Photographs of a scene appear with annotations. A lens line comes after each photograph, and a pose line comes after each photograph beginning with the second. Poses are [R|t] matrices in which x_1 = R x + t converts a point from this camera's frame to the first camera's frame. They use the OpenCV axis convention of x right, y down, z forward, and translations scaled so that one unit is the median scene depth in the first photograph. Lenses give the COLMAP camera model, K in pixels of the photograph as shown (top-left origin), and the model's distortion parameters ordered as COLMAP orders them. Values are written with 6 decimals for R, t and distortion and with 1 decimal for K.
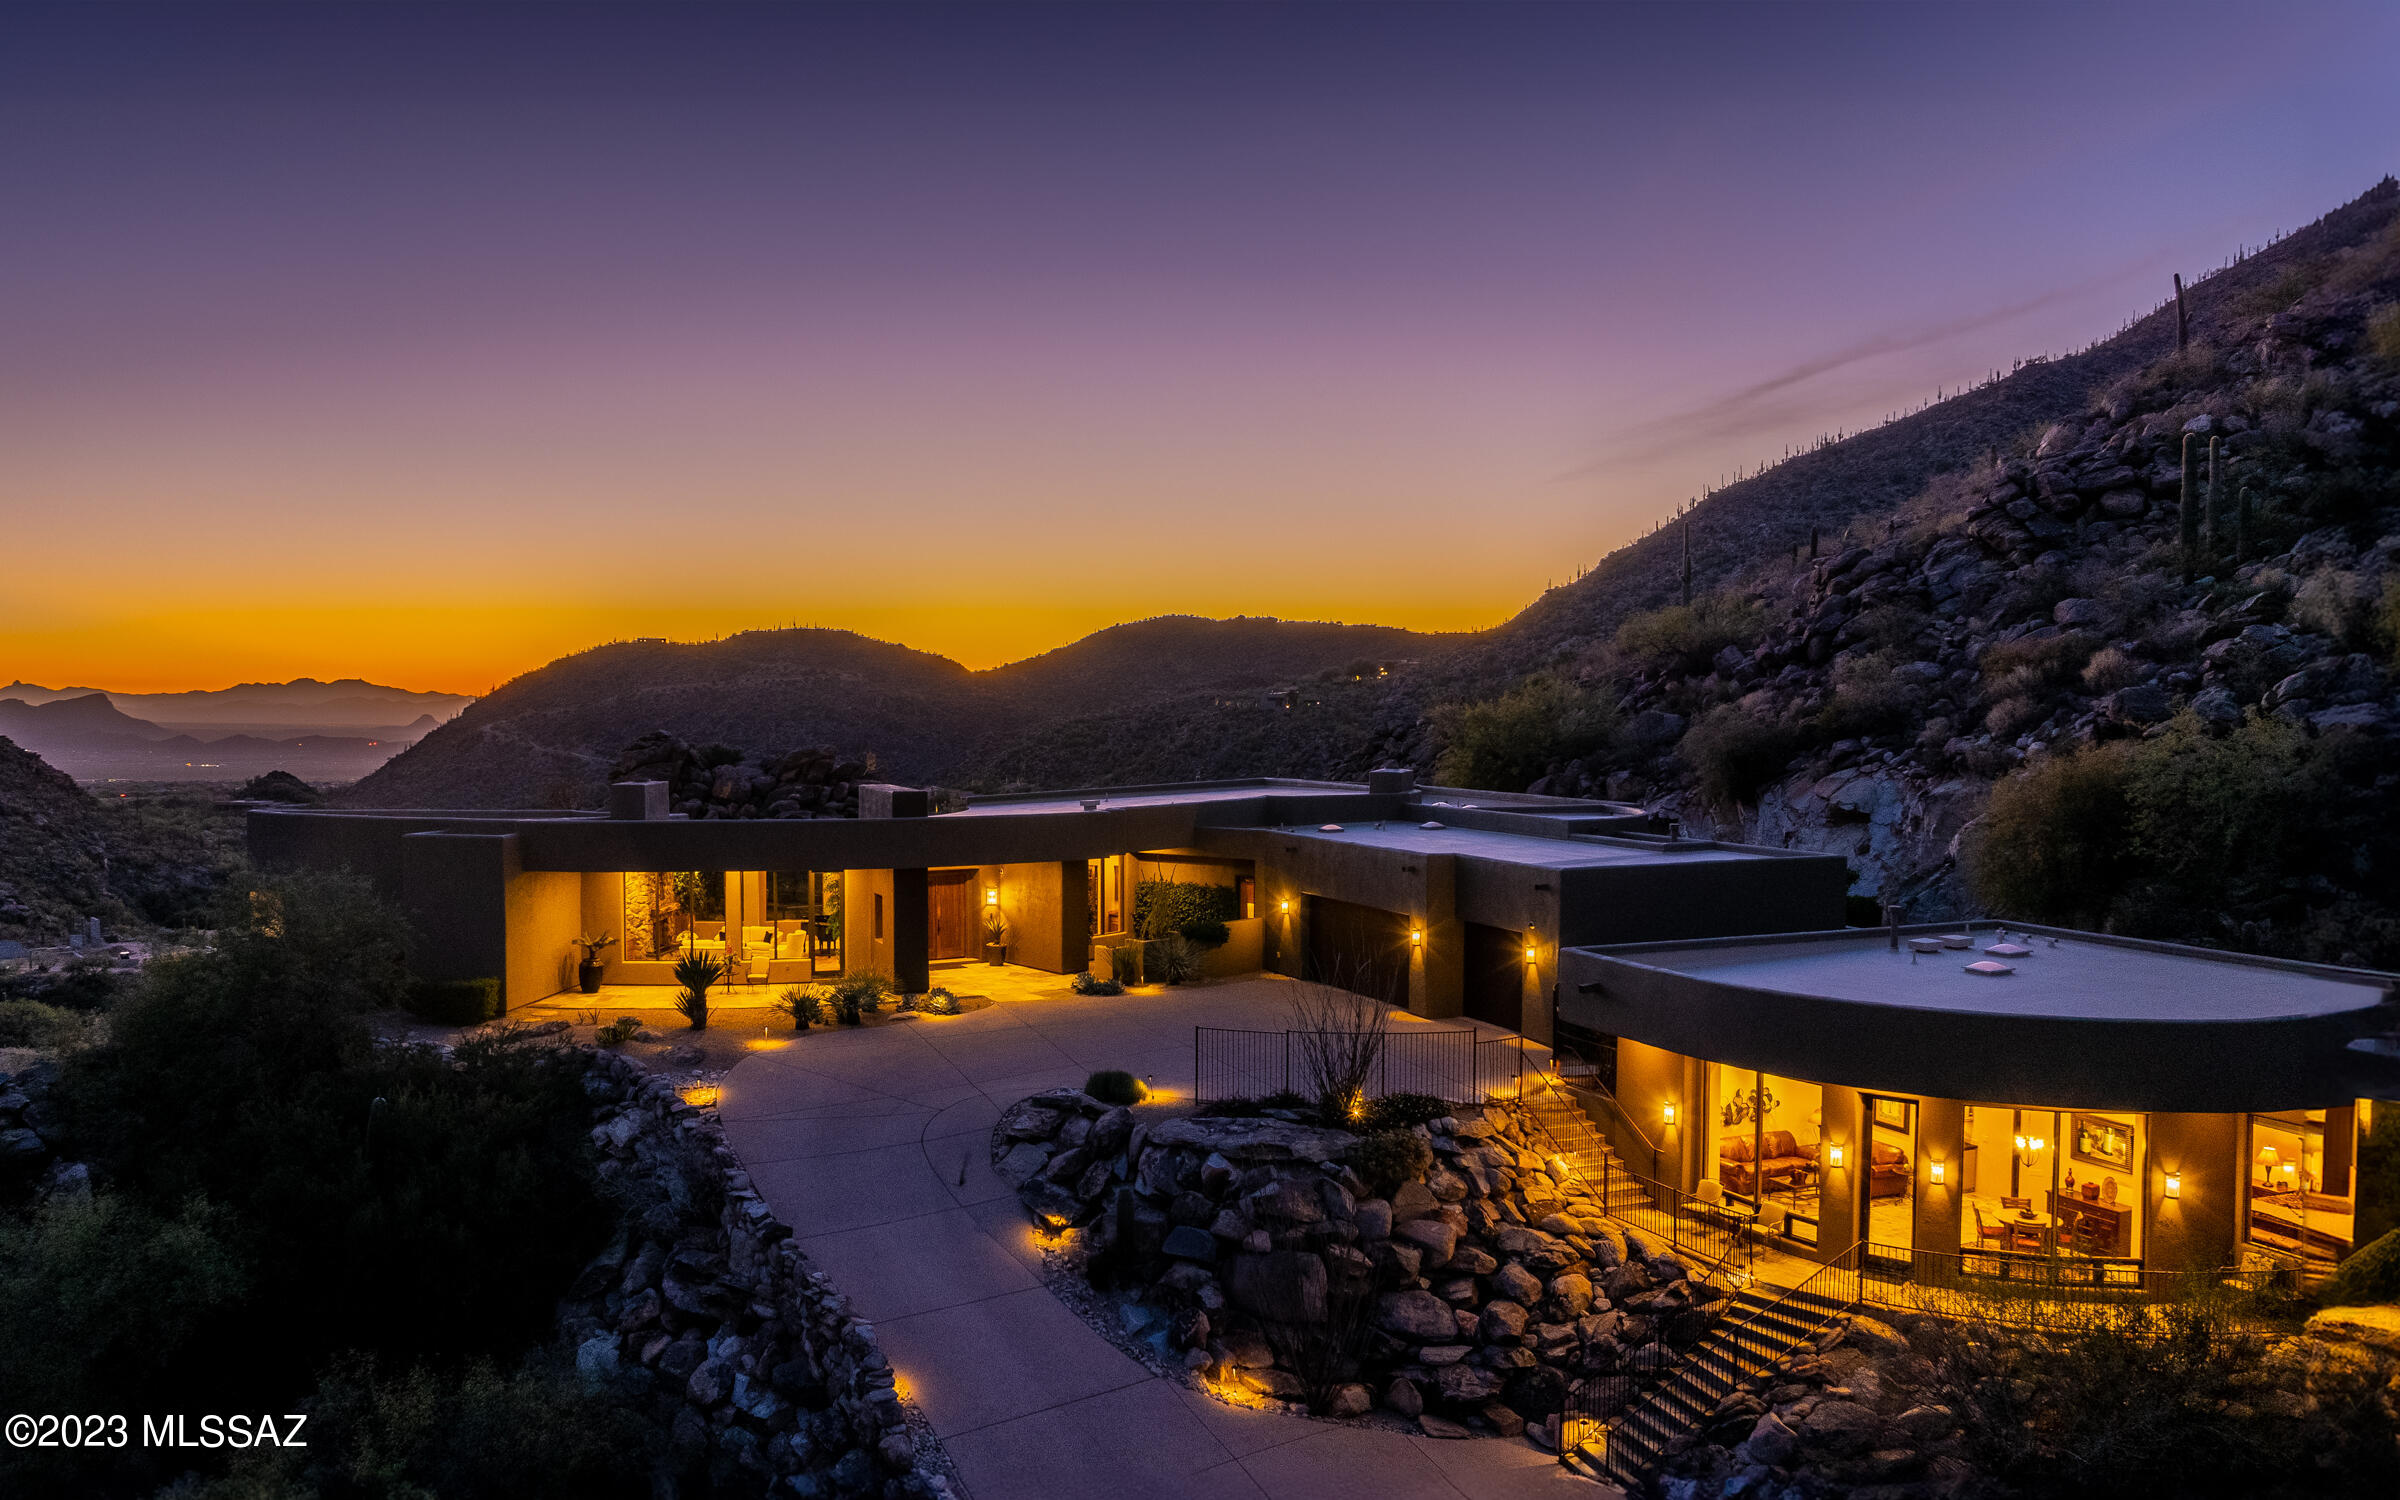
lens RADIAL K [[1775.8, 0, 1074.0], [0, 1775.8, 777.7], [0, 0, 1]] dist [-0.026894, 0.024293]
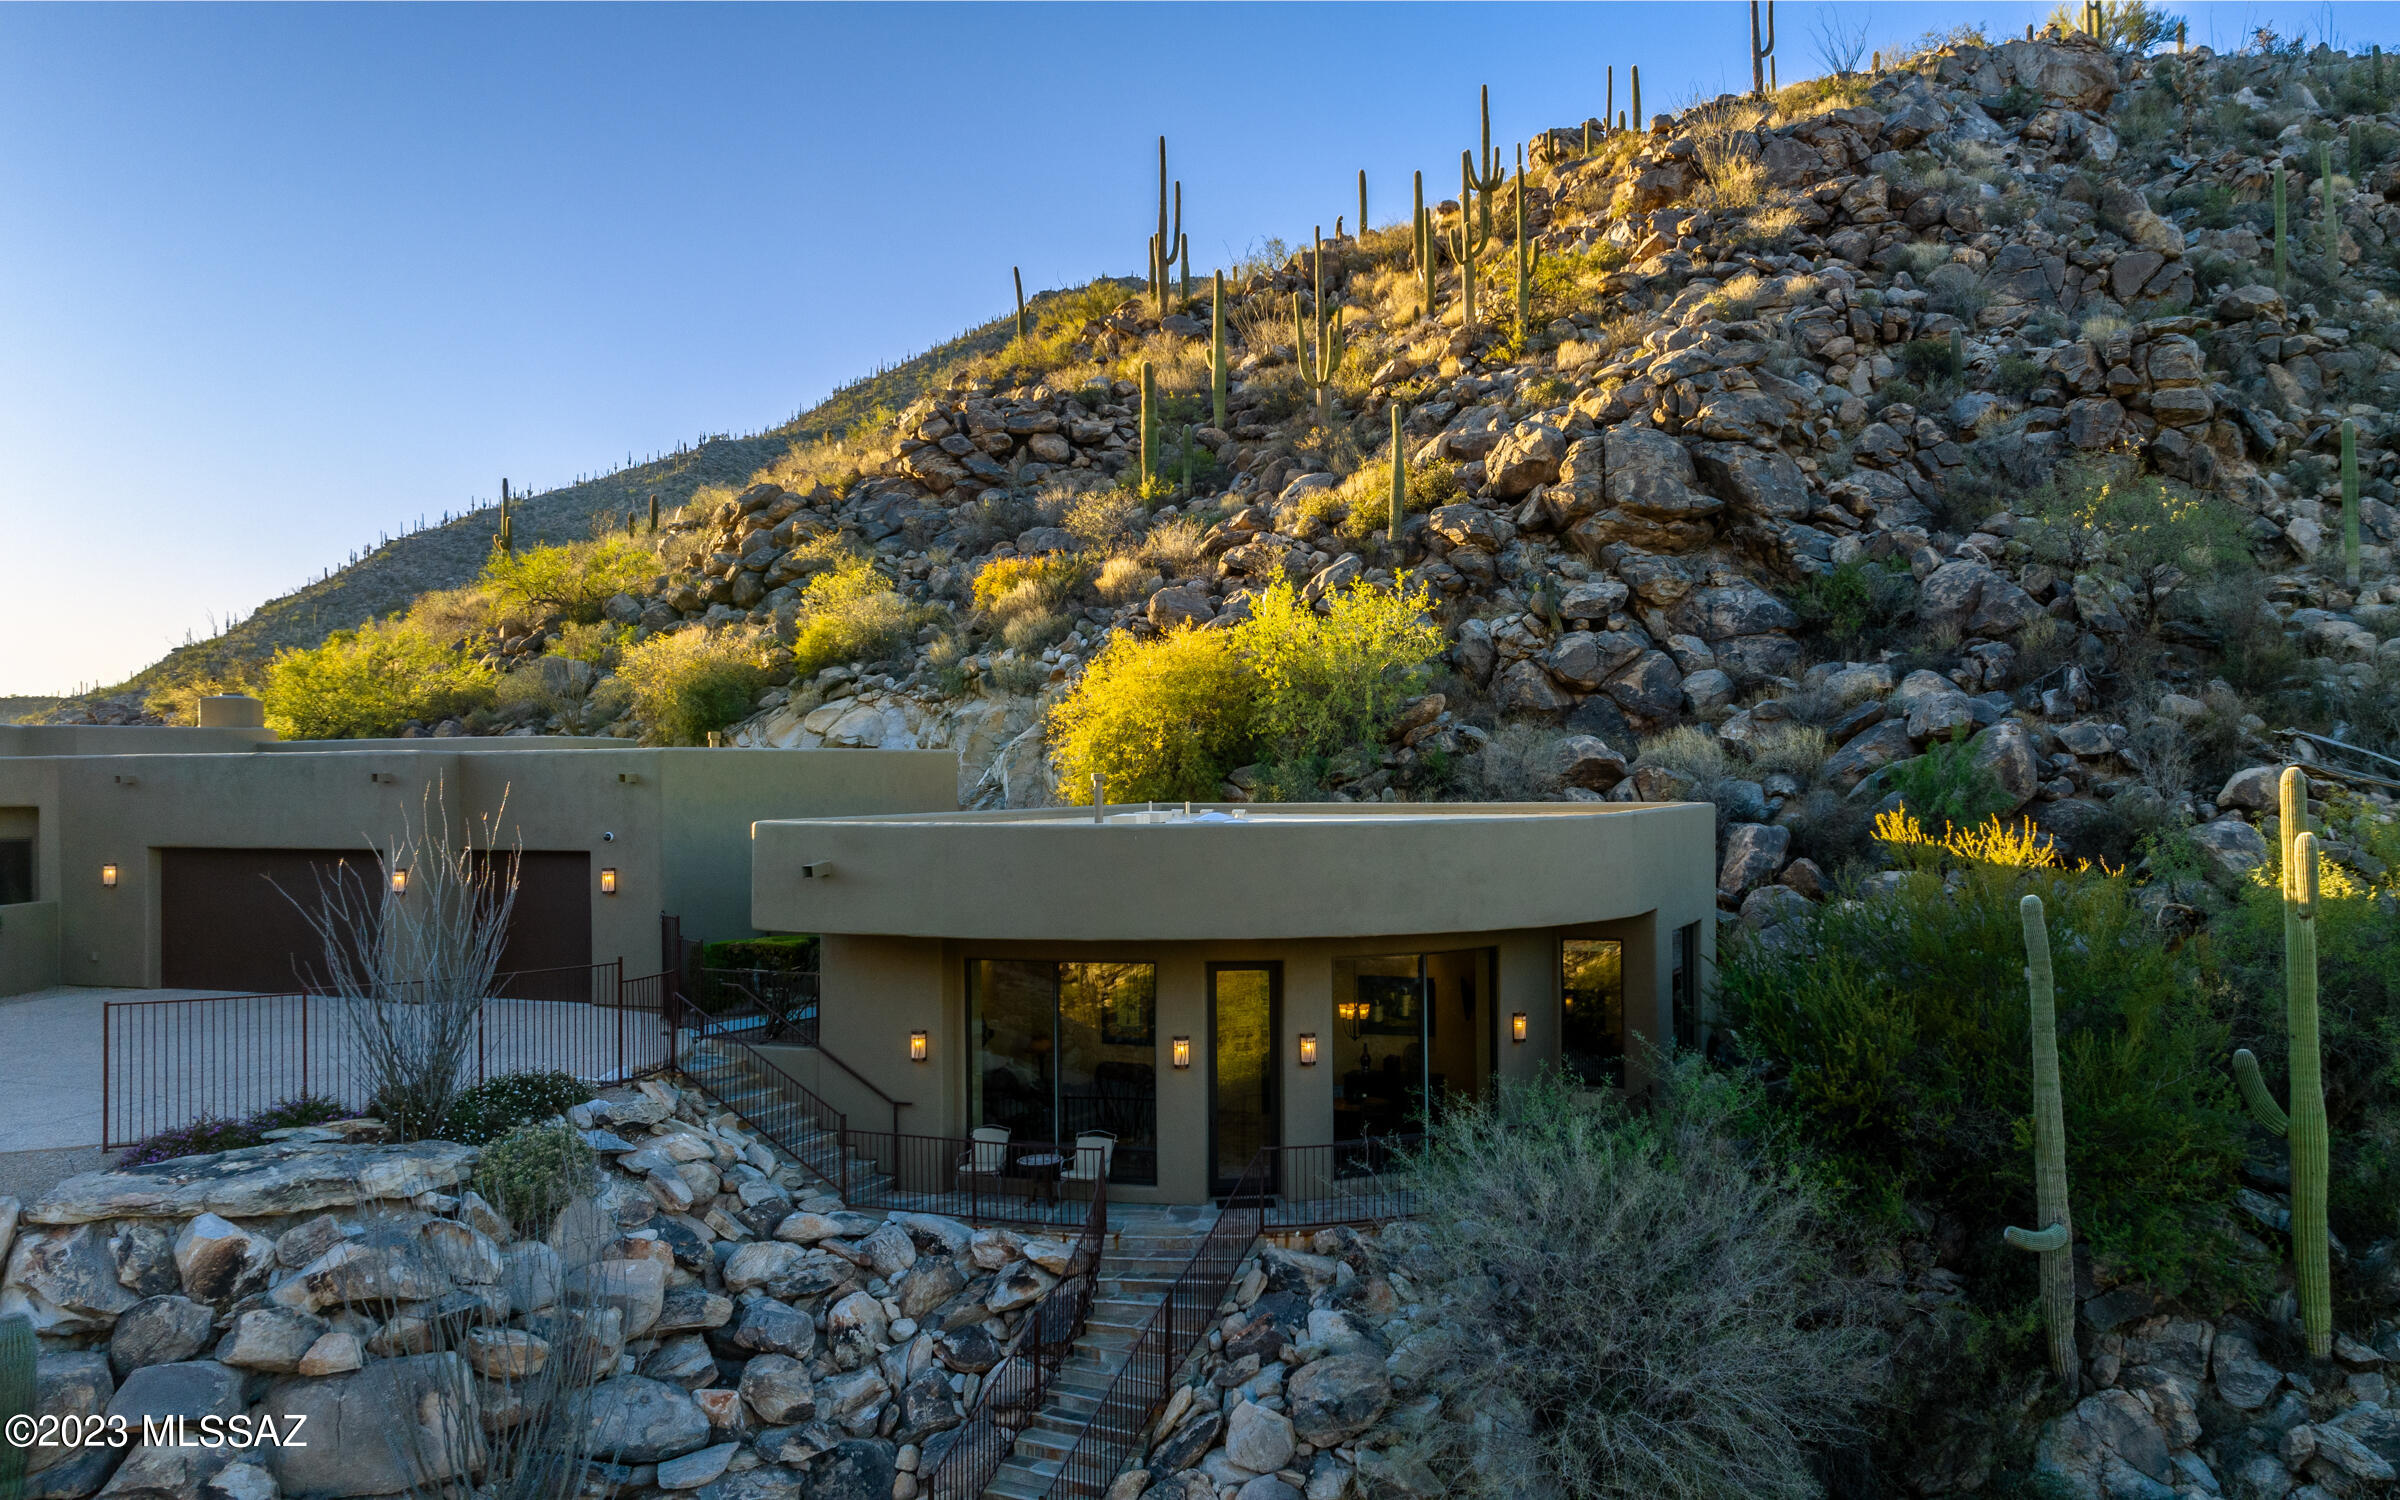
lens RADIAL K [[1865.7, 0, 1310.0], [0, 1865.7, 744.0], [0, 0, 1]] dist [-0.007446, -0.002636]
pose [[0.687900, 0.004249, 0.725793, -0.091765], [0.041574, 0.998110, -0.045246, 0.106913], [-0.724613, 0.061299, 0.686424, 0.363104]]
